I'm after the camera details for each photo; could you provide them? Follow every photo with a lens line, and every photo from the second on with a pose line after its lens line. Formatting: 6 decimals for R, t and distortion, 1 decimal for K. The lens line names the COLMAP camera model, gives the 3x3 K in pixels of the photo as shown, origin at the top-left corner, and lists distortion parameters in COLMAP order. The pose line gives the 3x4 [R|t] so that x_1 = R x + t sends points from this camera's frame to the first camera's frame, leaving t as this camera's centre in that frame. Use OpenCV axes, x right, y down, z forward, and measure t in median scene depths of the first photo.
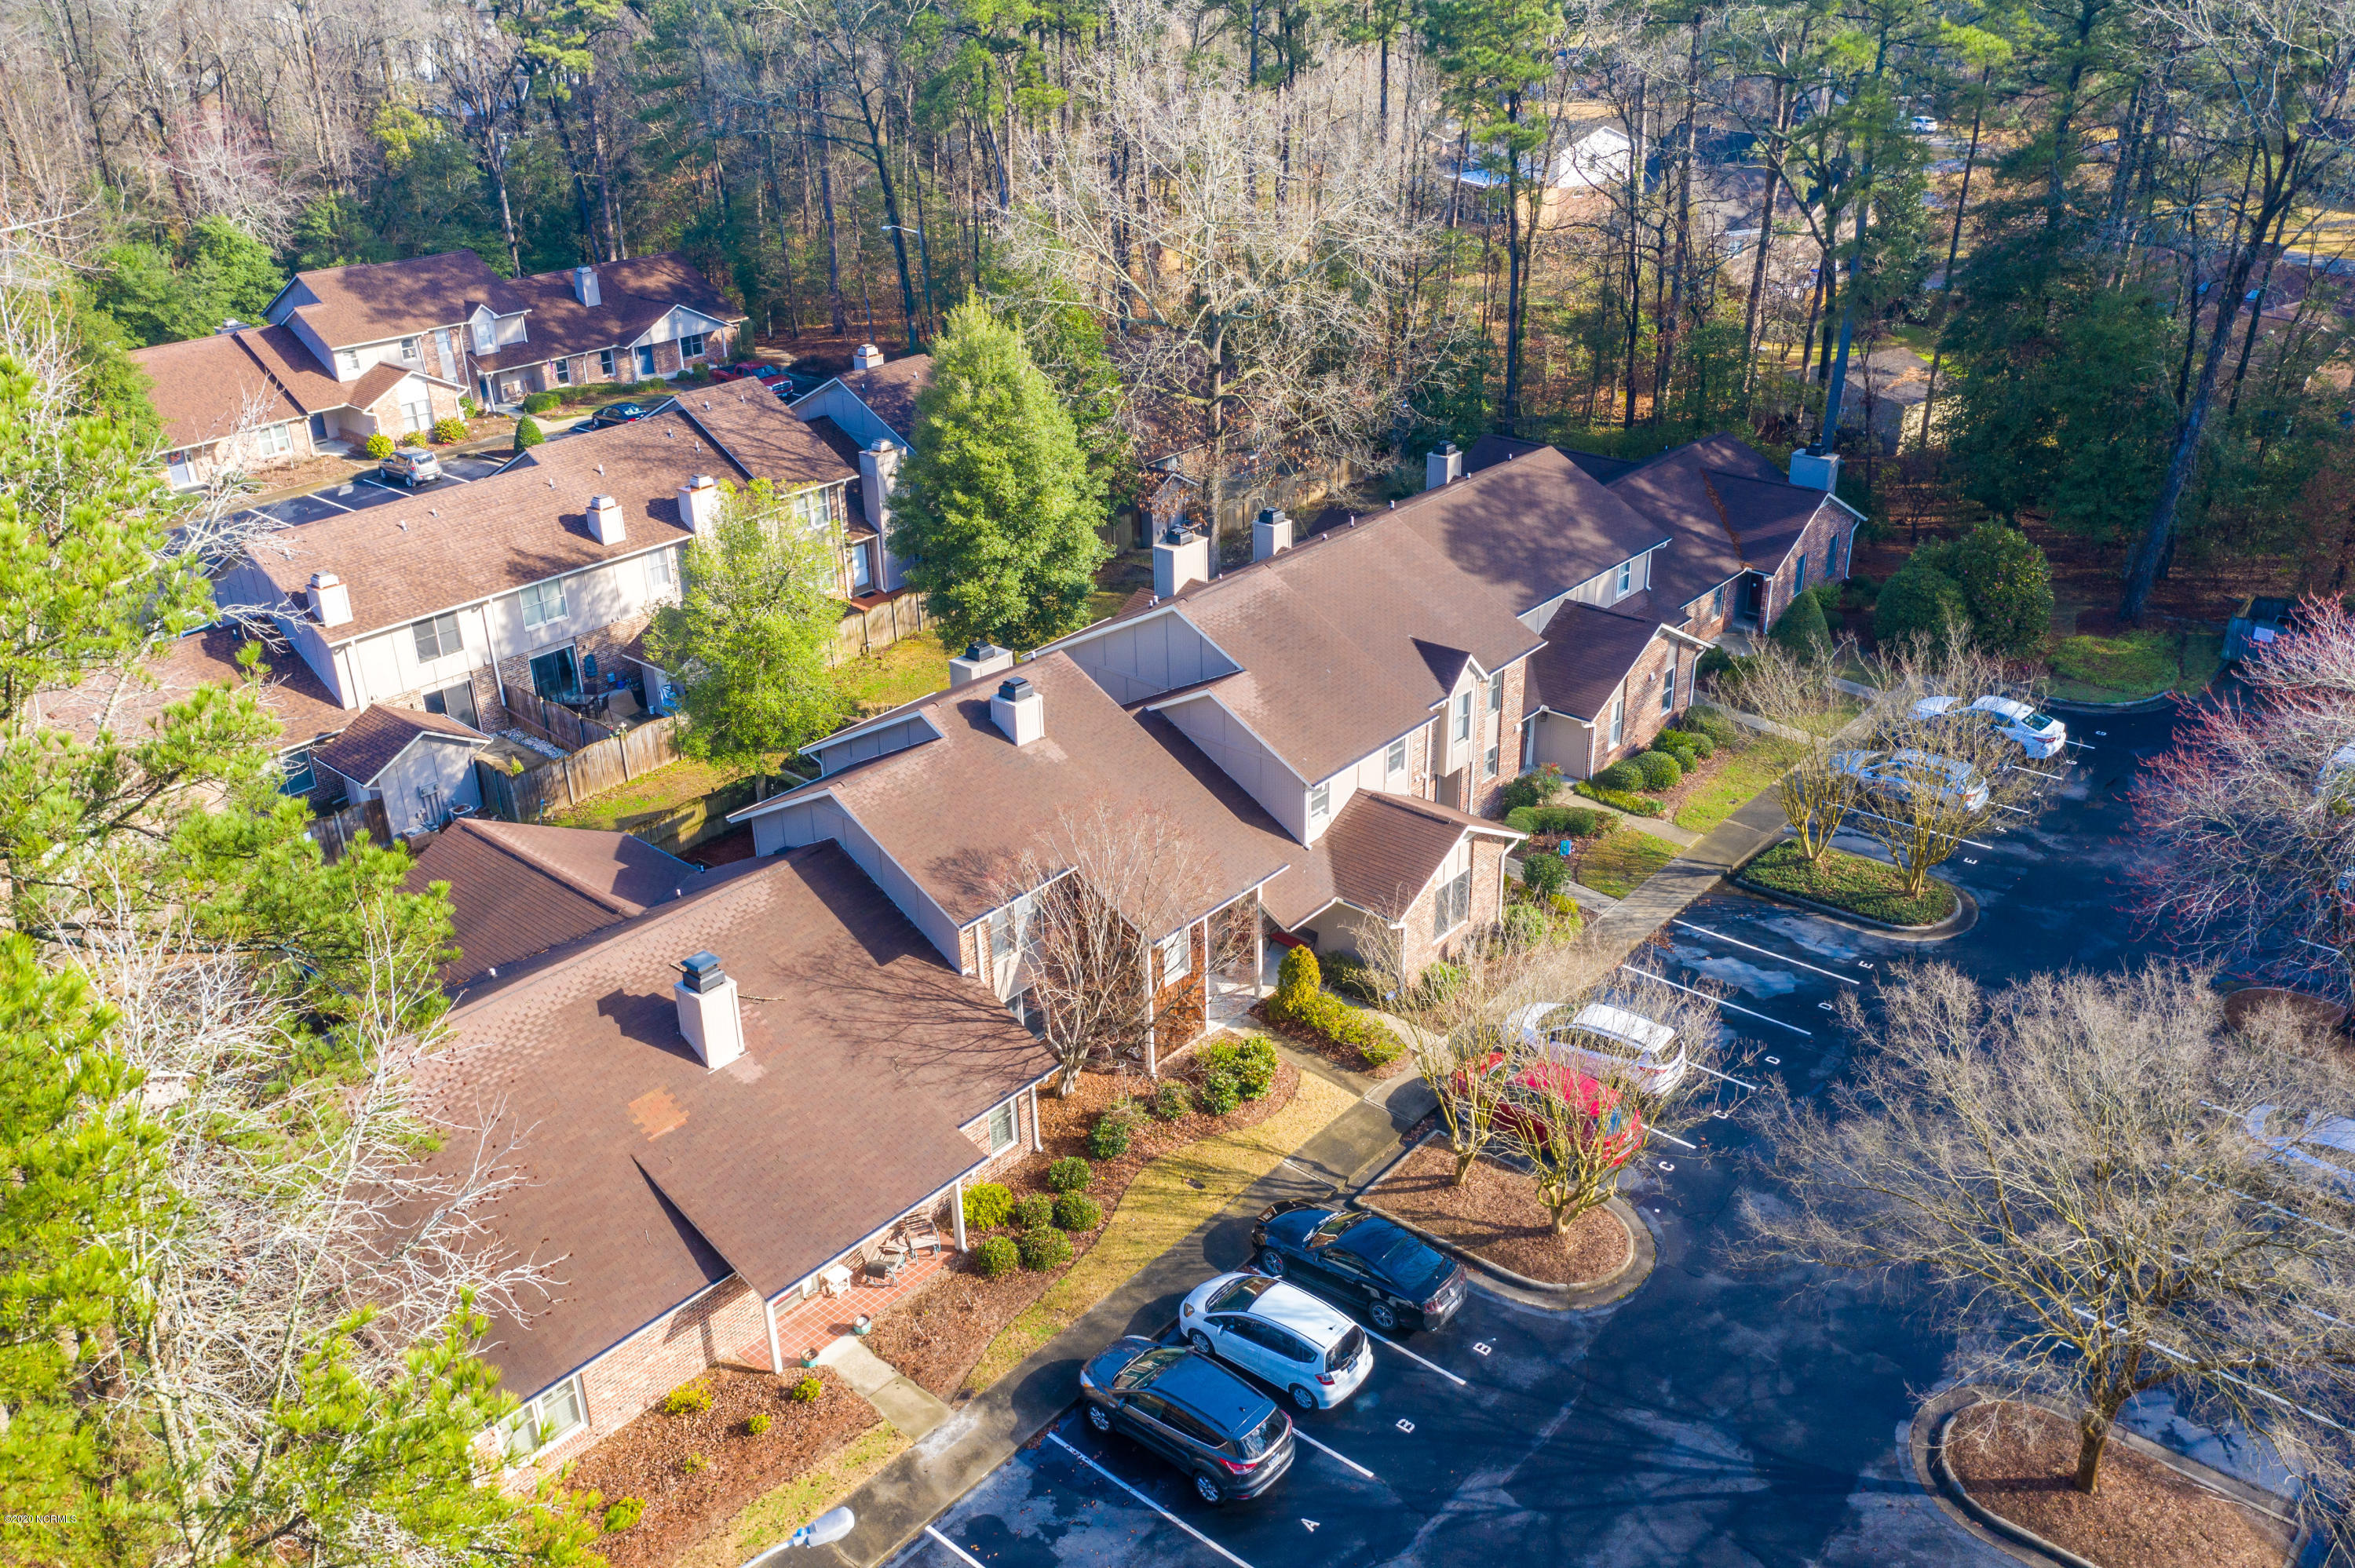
lens RADIAL K [[1830.4, 0, 1181.4], [0, 1830.4, 787.7], [0, 0, 1]] dist [-0.020198, 0.011934]
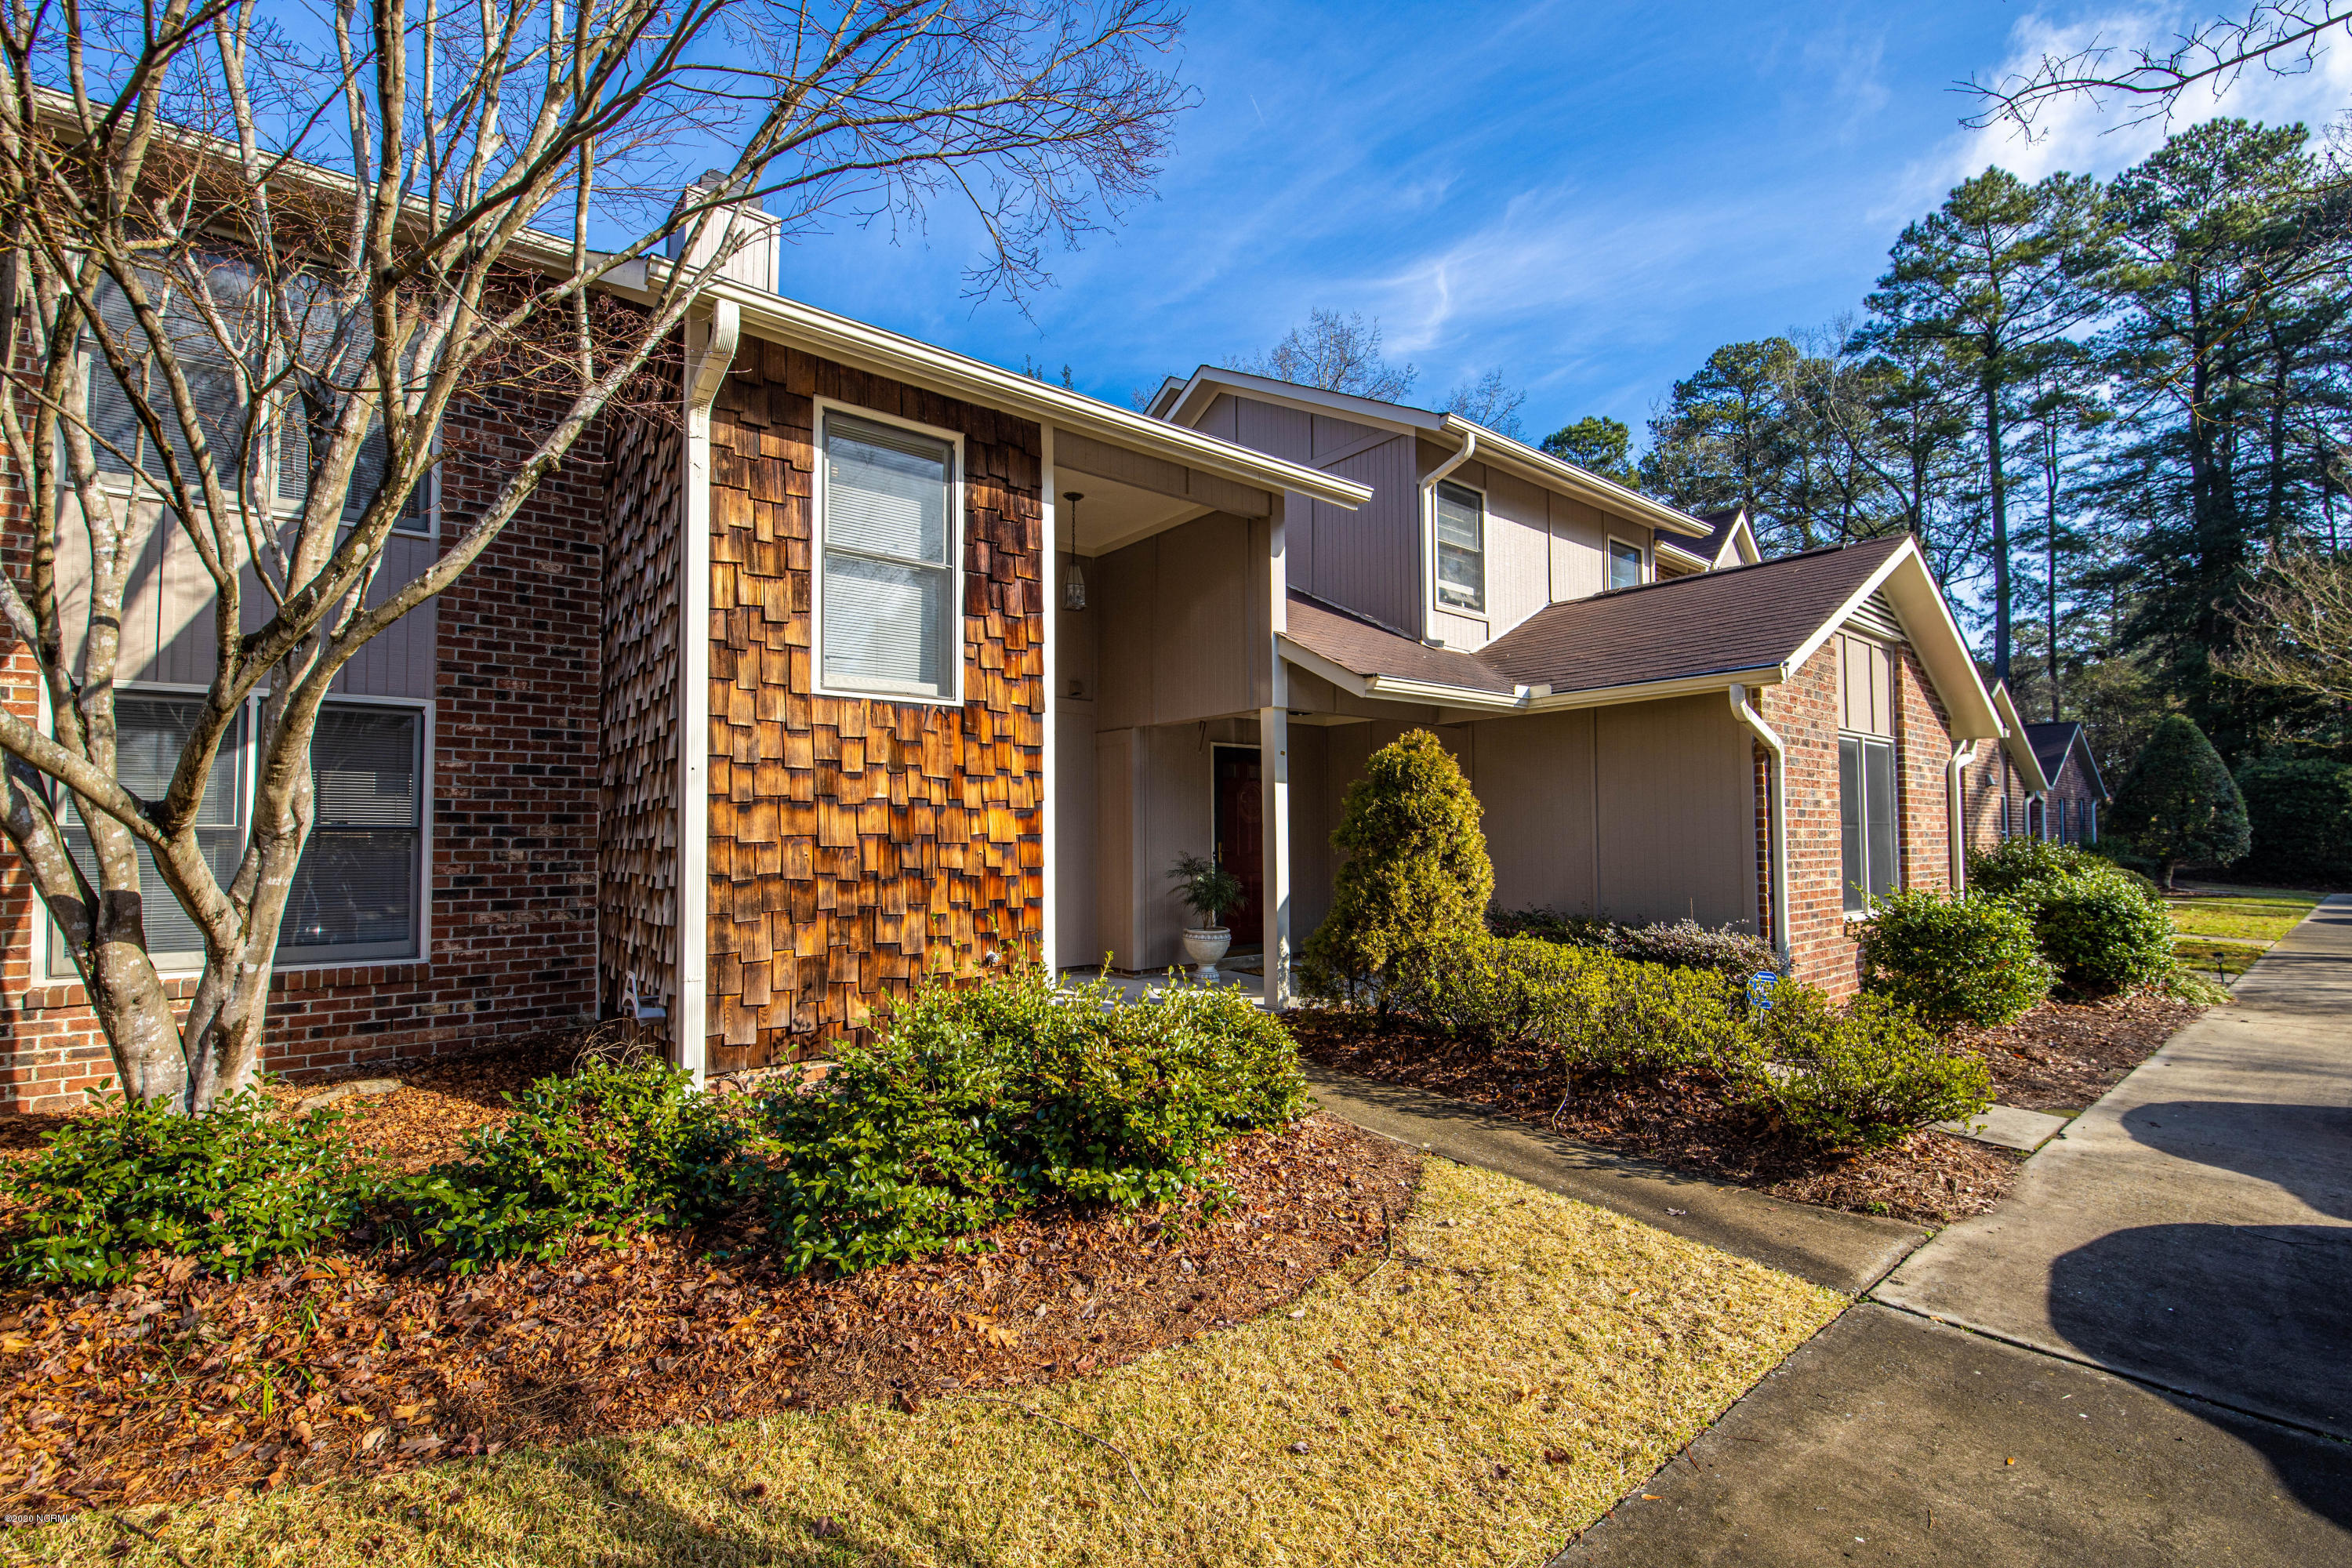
lens RADIAL K [[1013.7, 0, 1184.4], [0, 1013.7, 805.3], [0, 0, 1]] dist [-0.003963, -0.008324]
pose [[0.986216, 0.012824, -0.164967, 0.058625], [-0.085510, 0.893037, -0.441784, 0.174549], [0.141657, 0.449801, 0.881824, 0.903768]]
